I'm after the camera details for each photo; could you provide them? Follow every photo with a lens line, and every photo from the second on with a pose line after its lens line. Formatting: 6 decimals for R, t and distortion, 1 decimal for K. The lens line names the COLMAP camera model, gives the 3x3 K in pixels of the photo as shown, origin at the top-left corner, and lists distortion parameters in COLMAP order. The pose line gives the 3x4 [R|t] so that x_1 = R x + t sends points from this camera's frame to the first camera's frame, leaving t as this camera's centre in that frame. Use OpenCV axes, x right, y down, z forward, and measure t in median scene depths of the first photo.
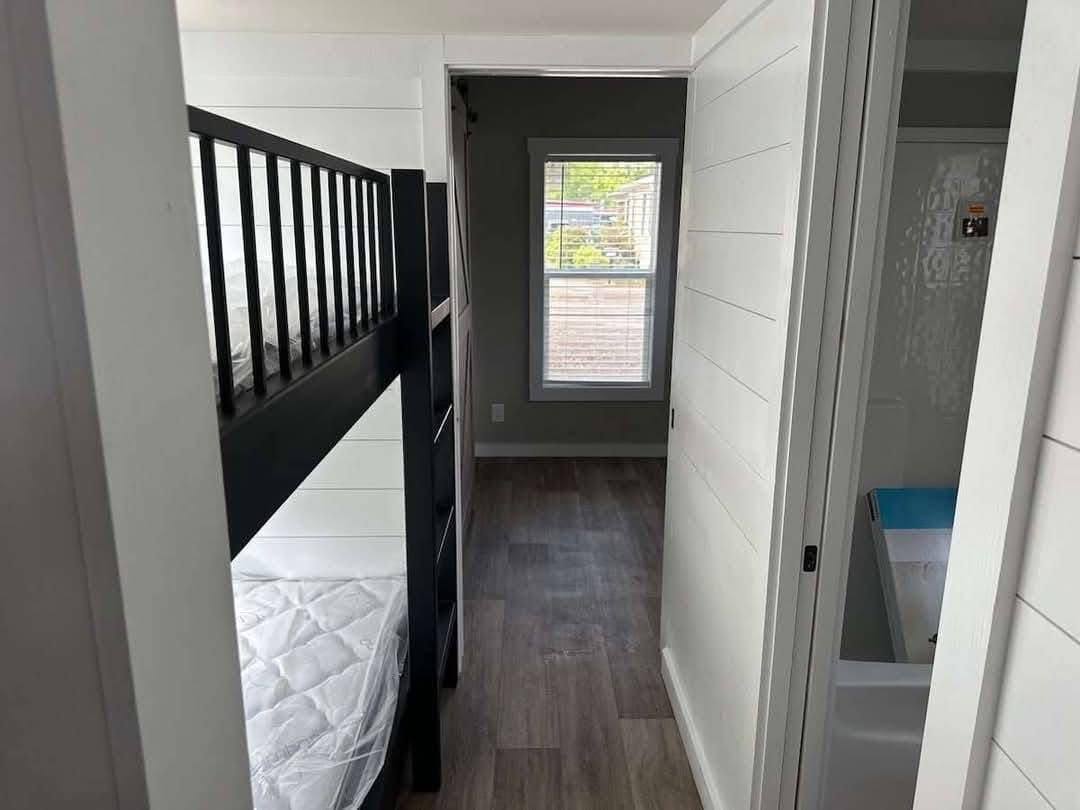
lens RADIAL K [[780.4, 0, 534.0], [0, 780.4, 408.9], [0, 0, 1]] dist [0.036167, -0.012493]
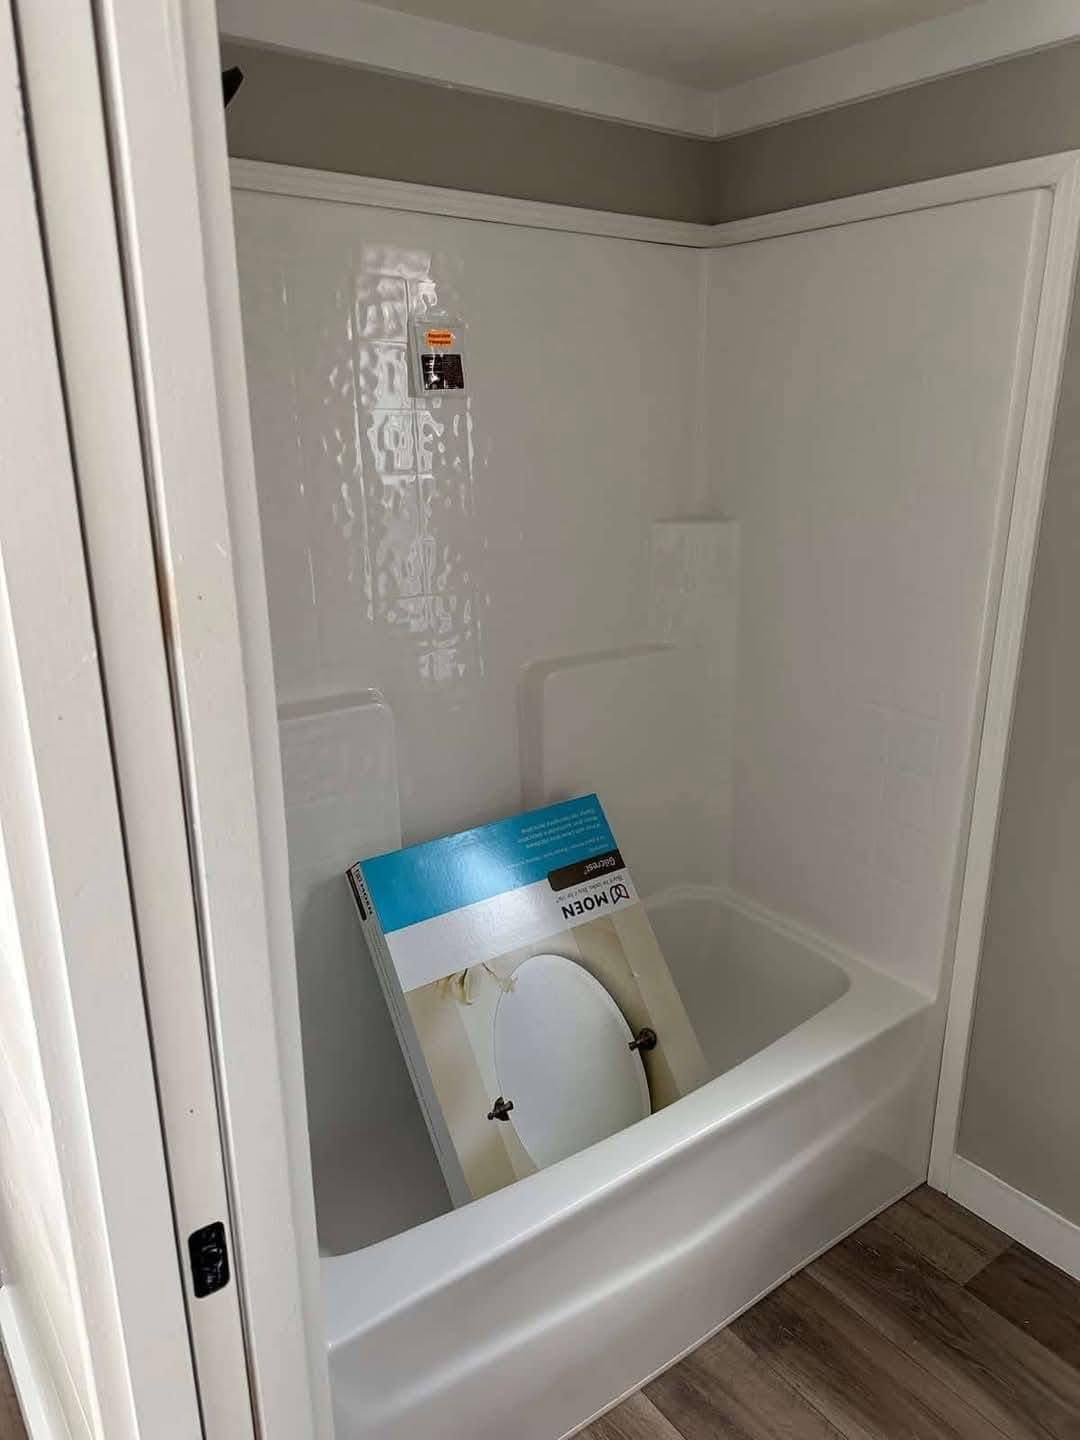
lens RADIAL K [[1040.5, 0, 545.8], [0, 1040.5, 721.3], [0, 0, 1]] dist [0.036167, -0.012493]
pose [[0.821092, -0.180865, 0.541383, 0.174317], [0.143927, 0.983427, 0.110256, -0.057490], [-0.552352, -0.012610, 0.833515, 0.341106]]
